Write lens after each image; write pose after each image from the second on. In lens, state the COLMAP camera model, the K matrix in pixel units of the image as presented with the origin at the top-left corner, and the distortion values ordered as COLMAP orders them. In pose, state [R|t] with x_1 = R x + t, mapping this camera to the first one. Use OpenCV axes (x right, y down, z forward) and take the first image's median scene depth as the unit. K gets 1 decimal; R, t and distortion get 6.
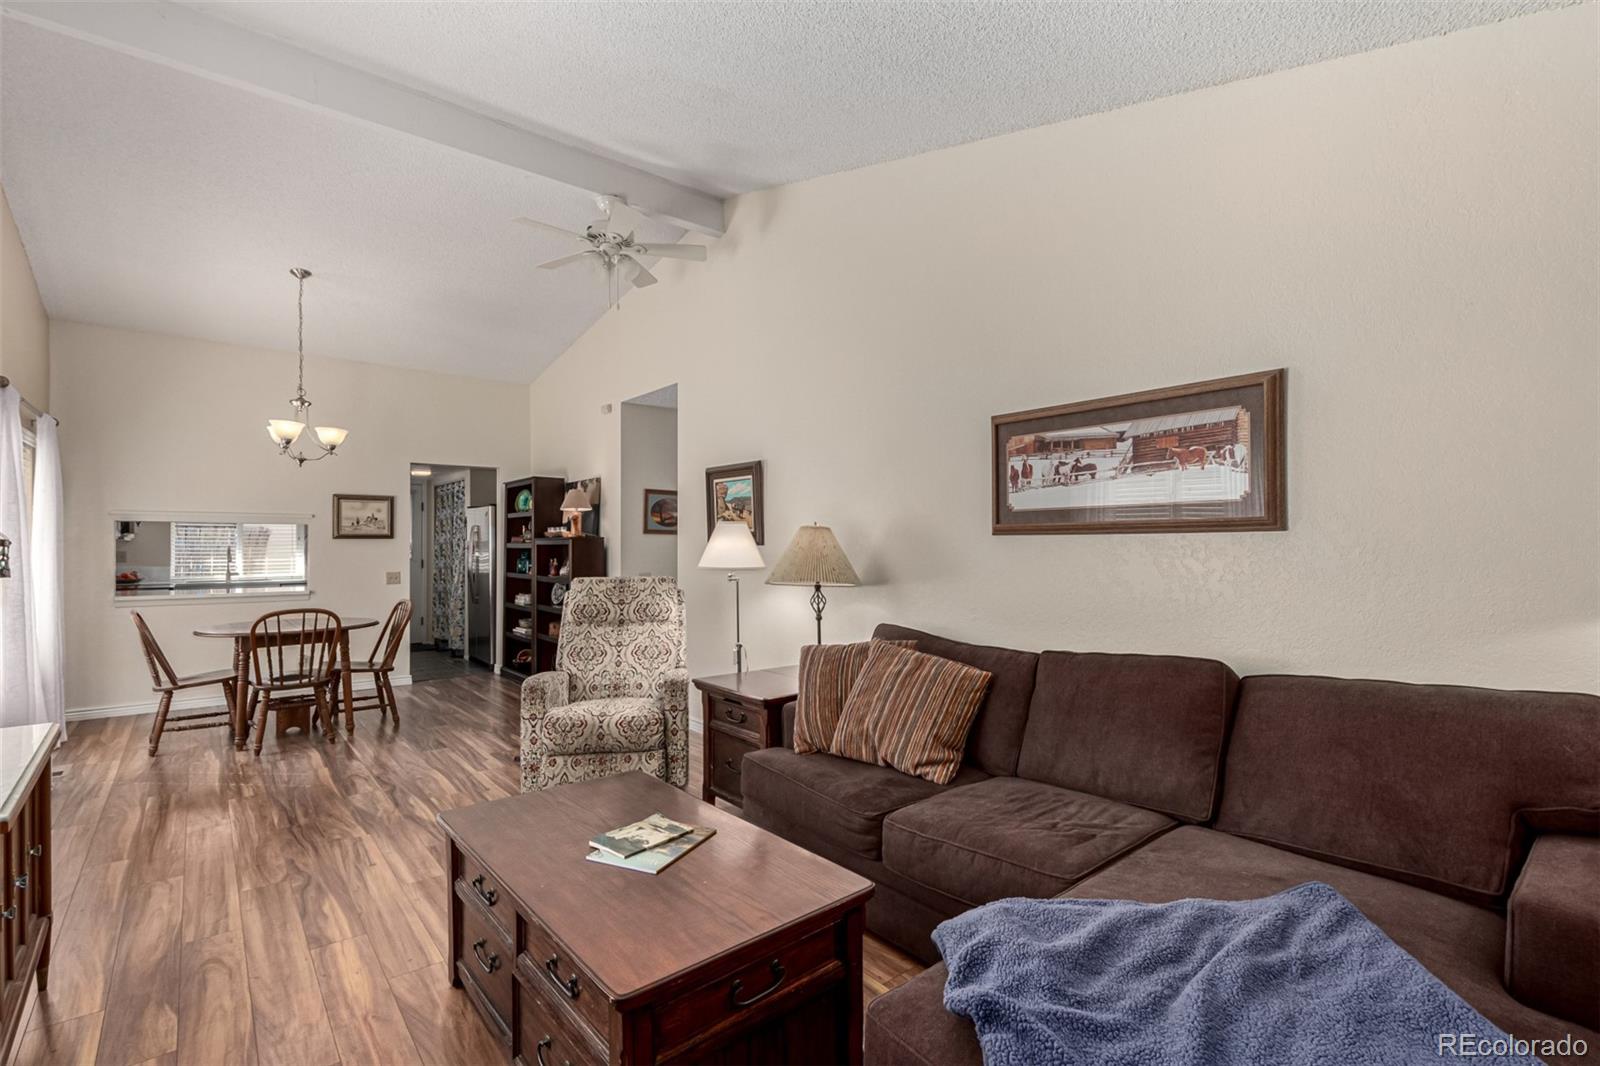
lens RADIAL K [[749.5, 0, 809.9], [0, 749.5, 540.7], [0, 0, 1]] dist [0.005512, 0.000671]
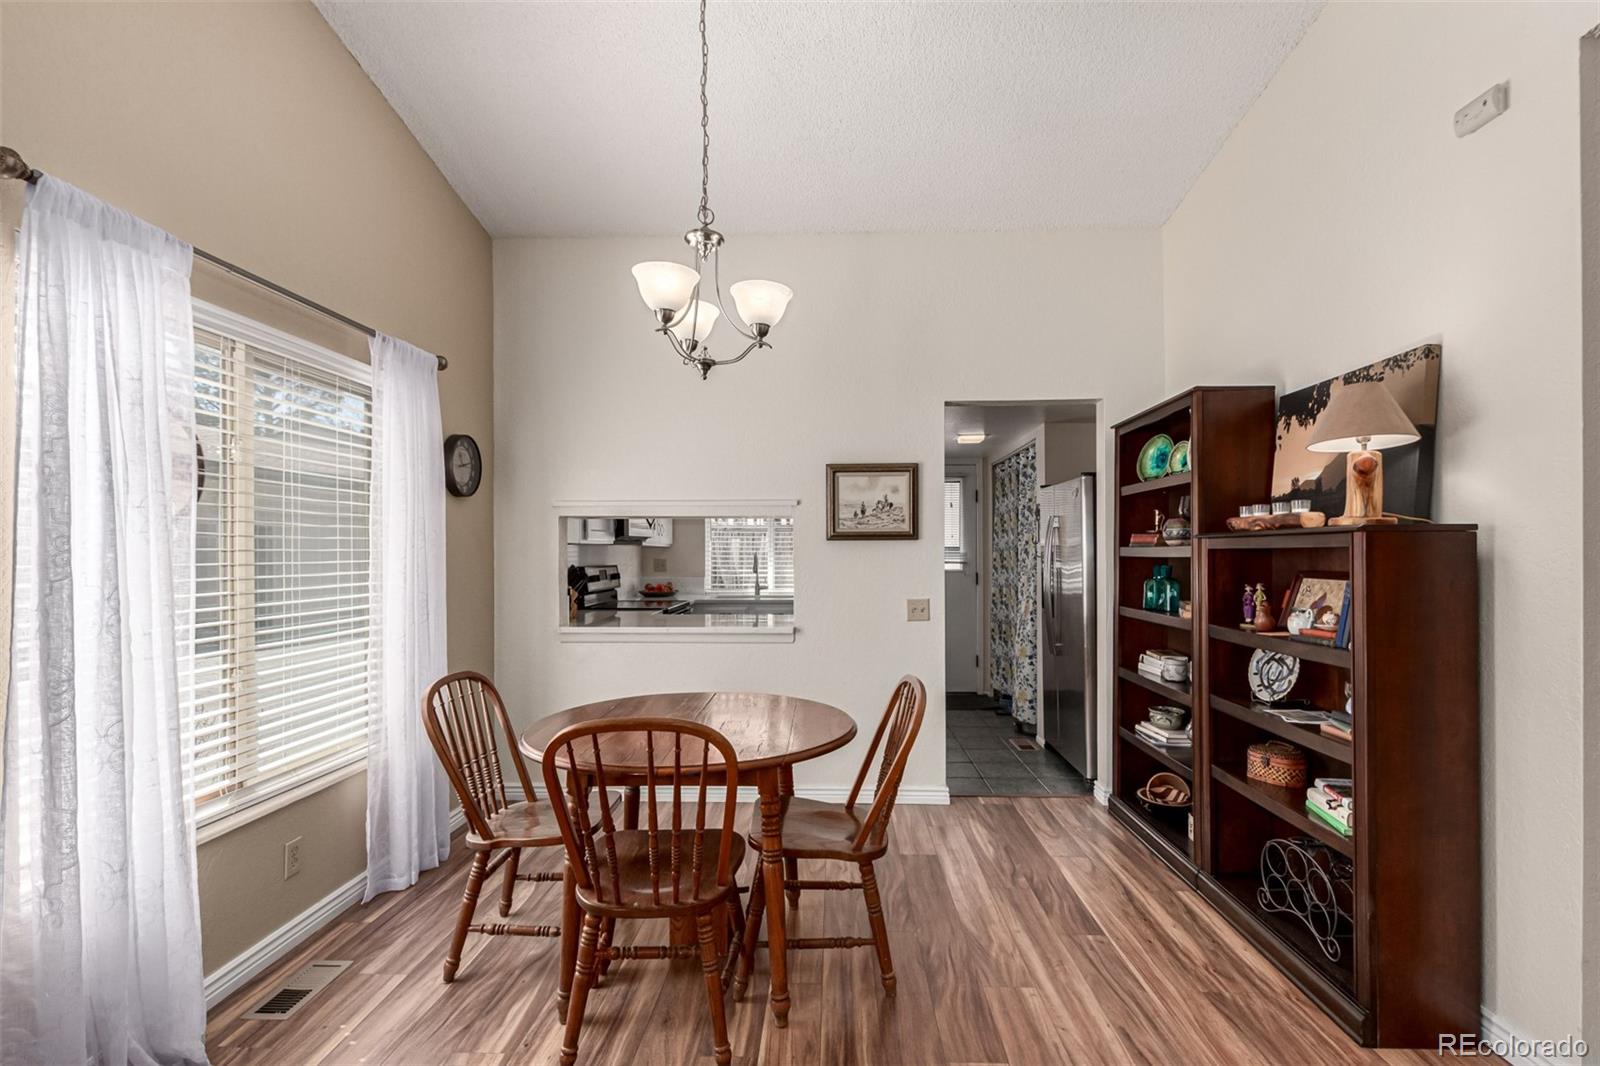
lens RADIAL K [[749.5, 0, 809.1], [0, 749.5, 545.8], [0, 0, 1]] dist [0.005512, 0.000671]
pose [[0.754774, -0.005993, -0.655958, -0.251539], [0.004604, 0.999982, -0.003838, 0.003692], [0.655969, -0.000123, 0.754788, 0.528451]]
